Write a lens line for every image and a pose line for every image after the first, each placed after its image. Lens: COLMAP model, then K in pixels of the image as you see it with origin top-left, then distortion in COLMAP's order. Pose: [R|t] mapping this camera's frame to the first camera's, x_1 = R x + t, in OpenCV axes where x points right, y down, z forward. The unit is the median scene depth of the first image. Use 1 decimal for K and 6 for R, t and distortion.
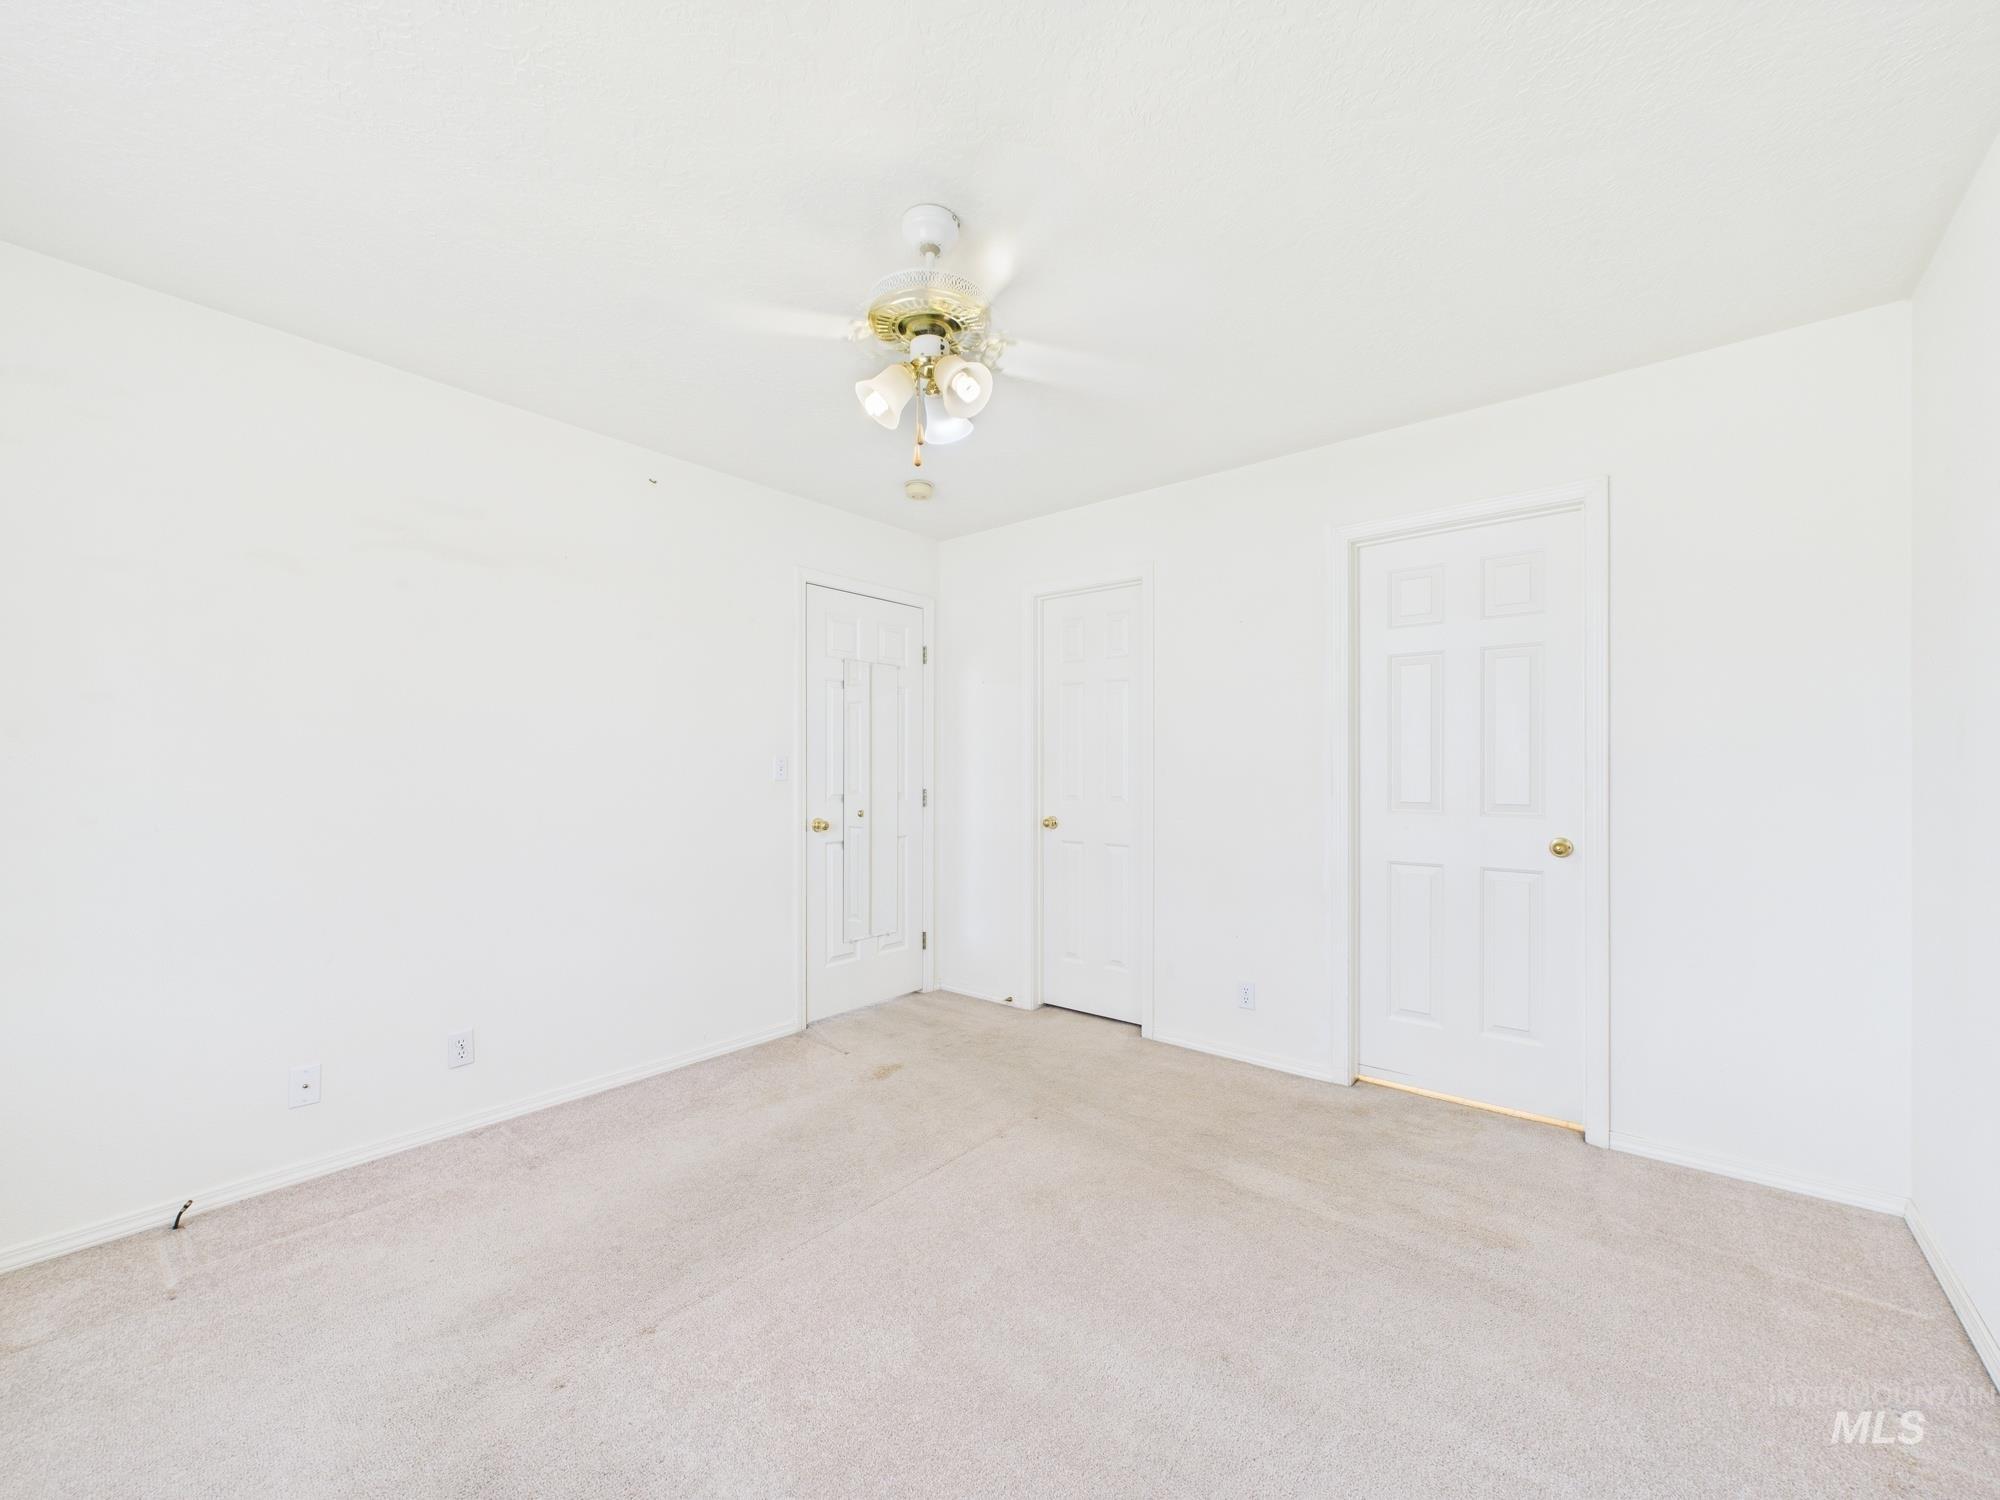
lens RADIAL K [[798.9, 0, 997.4], [0, 798.9, 793.0], [0, 0, 1]] dist [0.000914, 0.000323]
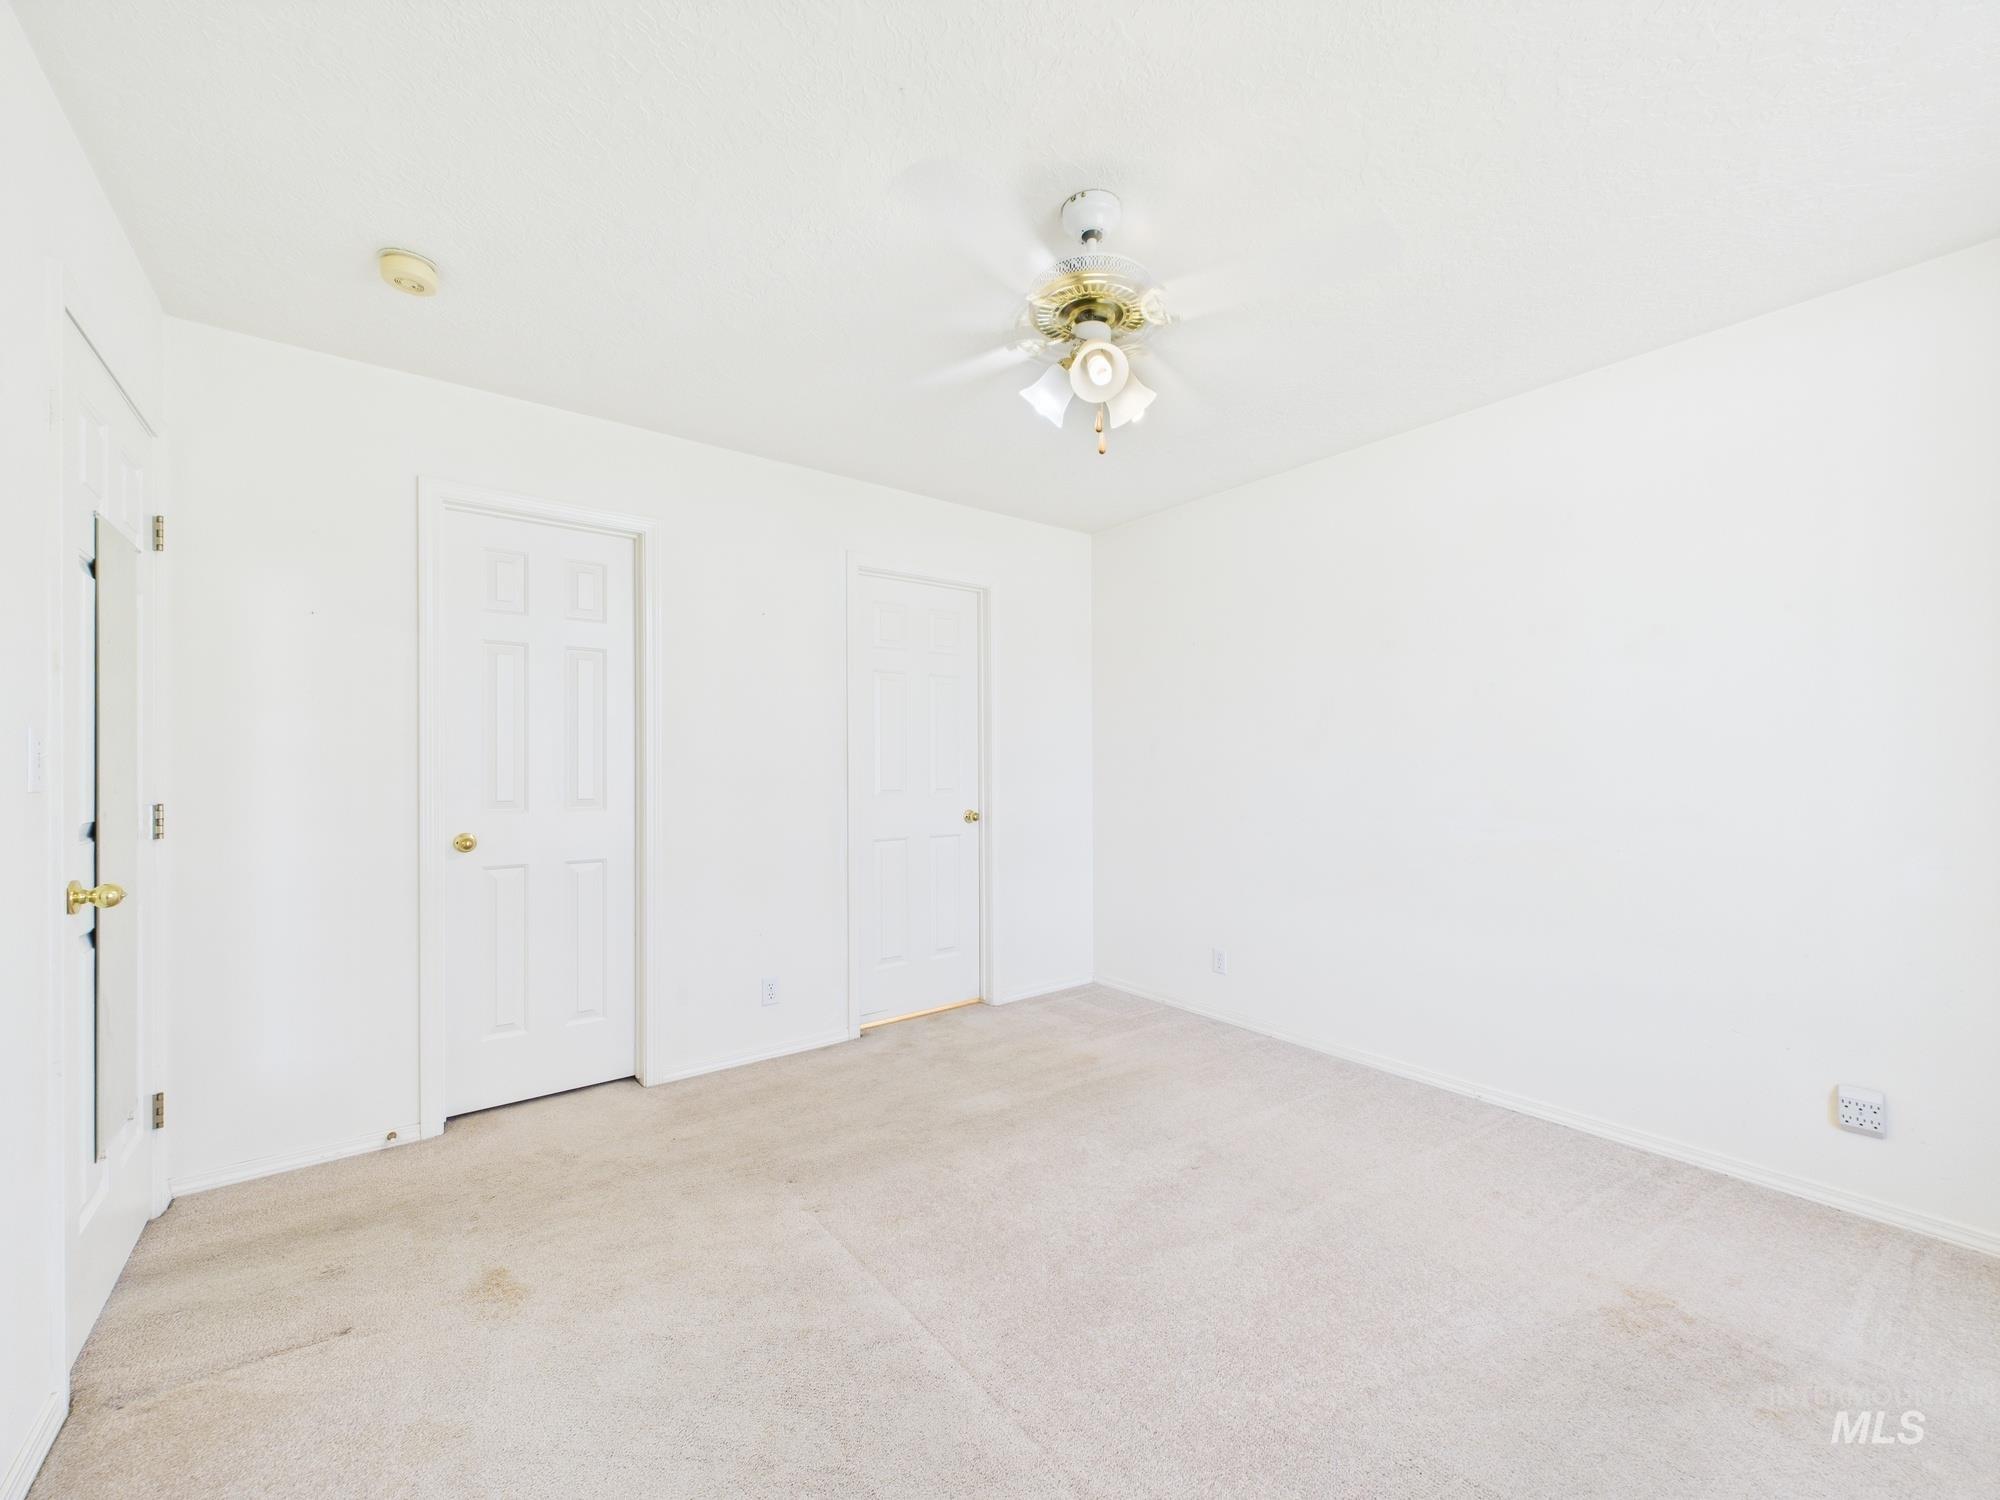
lens RADIAL K [[798.9, 0, 997.4], [0, 798.9, 793.0], [0, 0, 1]] dist [0.000914, 0.000323]
pose [[0.261593, -0.040020, 0.964348, -0.450283], [0.040709, 0.998708, 0.030403, -0.006963], [-0.964320, 0.031304, 0.262884, 0.376752]]
